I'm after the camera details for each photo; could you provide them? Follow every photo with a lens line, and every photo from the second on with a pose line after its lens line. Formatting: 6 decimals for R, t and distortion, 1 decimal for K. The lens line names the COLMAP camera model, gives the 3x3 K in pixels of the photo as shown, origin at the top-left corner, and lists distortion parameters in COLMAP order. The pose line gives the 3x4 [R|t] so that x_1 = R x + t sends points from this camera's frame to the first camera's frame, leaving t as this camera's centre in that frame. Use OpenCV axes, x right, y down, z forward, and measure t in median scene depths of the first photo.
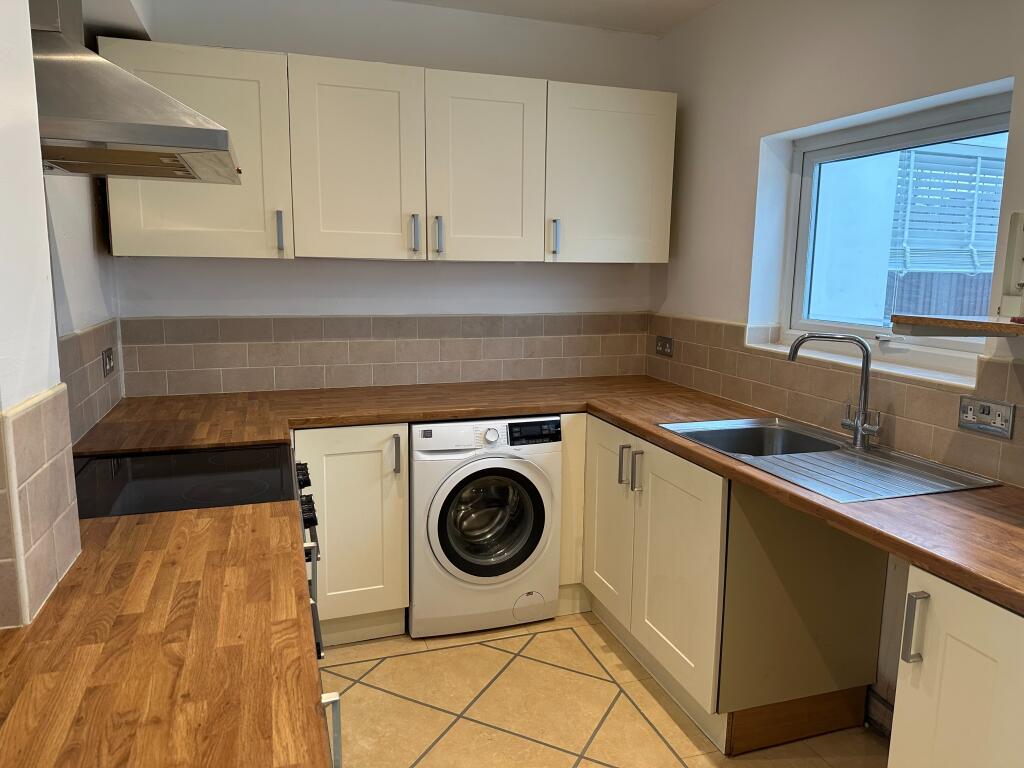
lens RADIAL K [[725.2, 0, 496.5], [0, 725.2, 377.8], [0, 0, 1]] dist [0.047027, -0.067548]
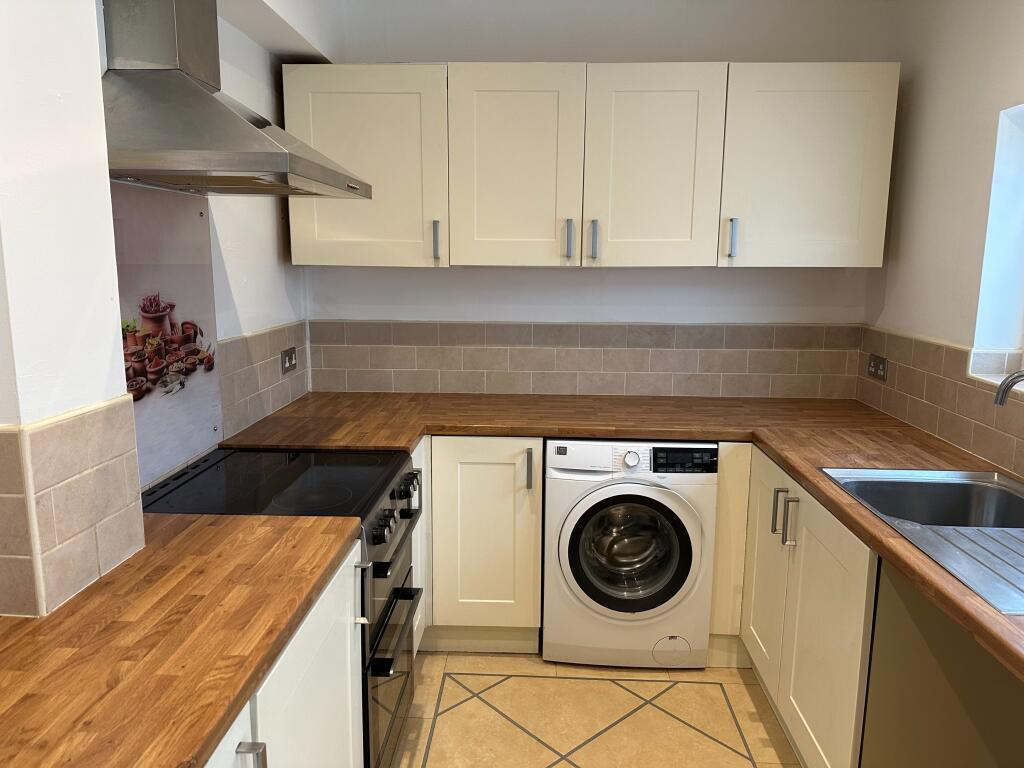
lens RADIAL K [[725.2, 0, 452.1], [0, 725.2, 382.7], [0, 0, 1]] dist [0.047027, -0.067548]
pose [[0.931725, 0.054750, -0.359014, 0.104981], [-0.051000, 0.998500, 0.019917, -0.023596], [0.359566, -0.000248, 0.933120, 0.061126]]
